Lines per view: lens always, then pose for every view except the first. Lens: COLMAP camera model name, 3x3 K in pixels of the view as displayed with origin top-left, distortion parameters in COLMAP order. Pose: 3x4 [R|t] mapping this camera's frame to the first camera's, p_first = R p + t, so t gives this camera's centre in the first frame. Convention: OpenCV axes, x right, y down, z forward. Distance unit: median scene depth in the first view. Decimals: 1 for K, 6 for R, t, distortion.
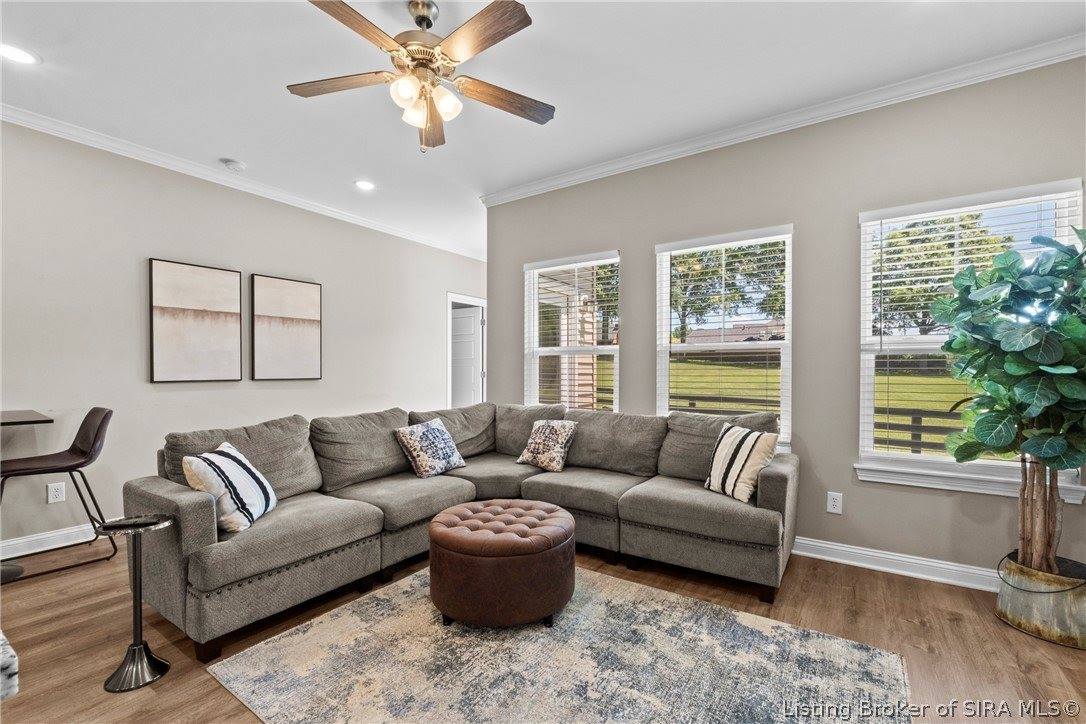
lens RADIAL K [[461.0, 0, 546.9], [0, 461.0, 371.5], [0, 0, 1]] dist [-0.011836, 0.001137]
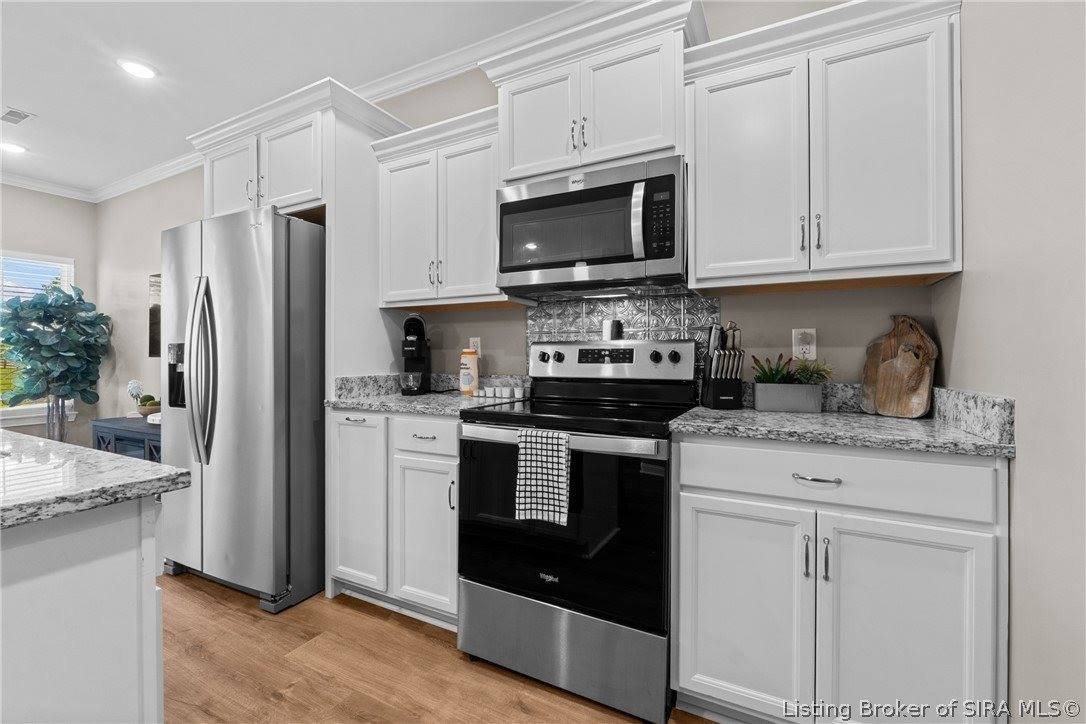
lens RADIAL K [[461.0, 0, 538.1], [0, 461.0, 359.5], [0, 0, 1]] dist [-0.011836, 0.001137]
pose [[-0.110184, -0.008495, 0.993875, -0.888269], [0.006304, 0.999937, 0.009246, 0.011315], [-0.993891, 0.007285, -0.110123, -0.688757]]
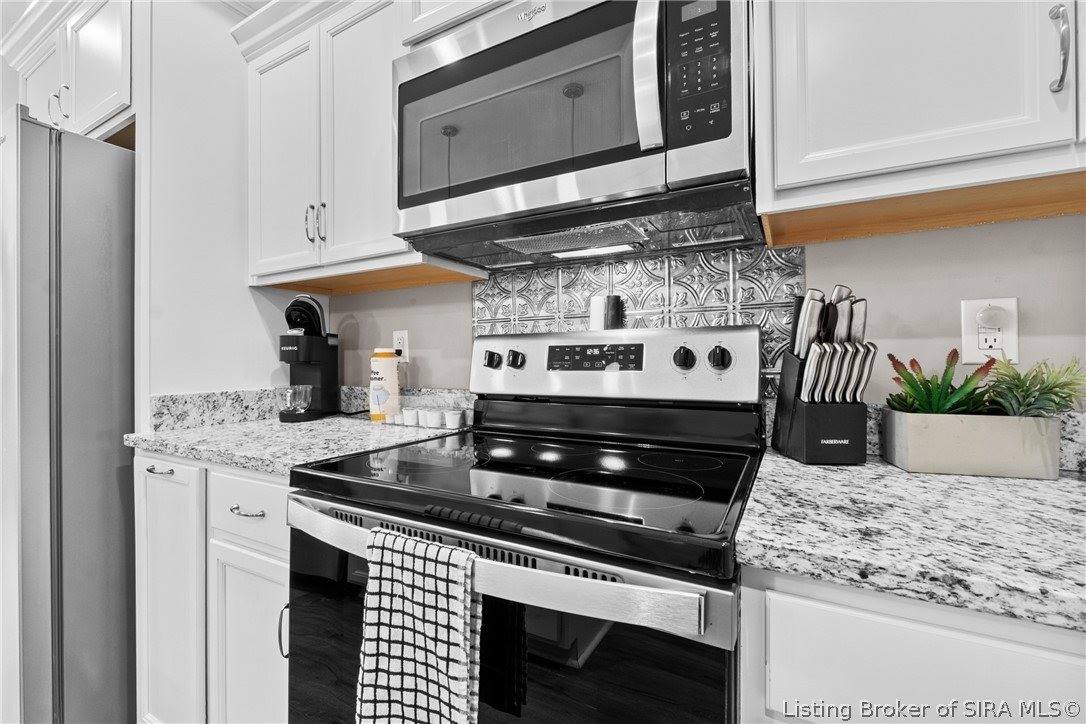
lens RADIAL K [[461.0, 0, 538.3], [0, 461.0, 362.4], [0, 0, 1]] dist [-0.011836, 0.001137]
pose [[-0.080428, -0.007602, 0.996731, -0.563877], [0.013291, 0.999874, 0.008699, 0.013494], [-0.996672, 0.013947, -0.080317, -0.799131]]
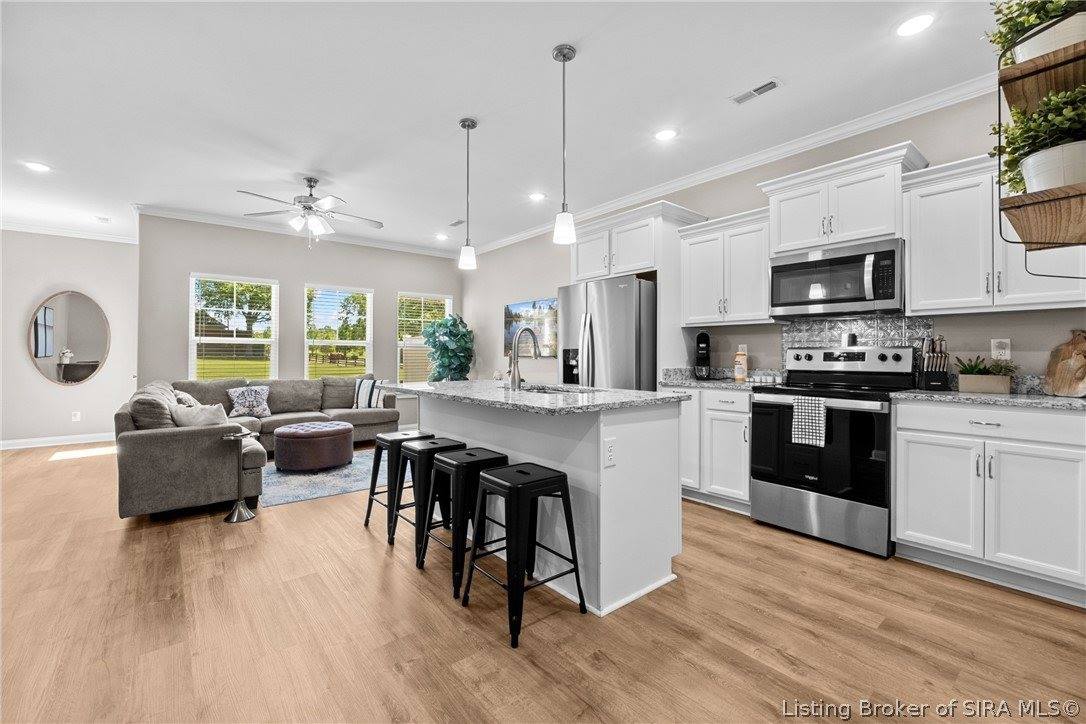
lens RADIAL K [[461.0, 0, 539.0], [0, 461.0, 355.6], [0, 0, 1]] dist [-0.011836, 0.001137]
pose [[0.291076, 0.000517, 0.956700, -1.519541], [0.003145, 0.999994, -0.001497, 0.009810], [-0.956695, 0.003445, 0.291073, -0.469980]]
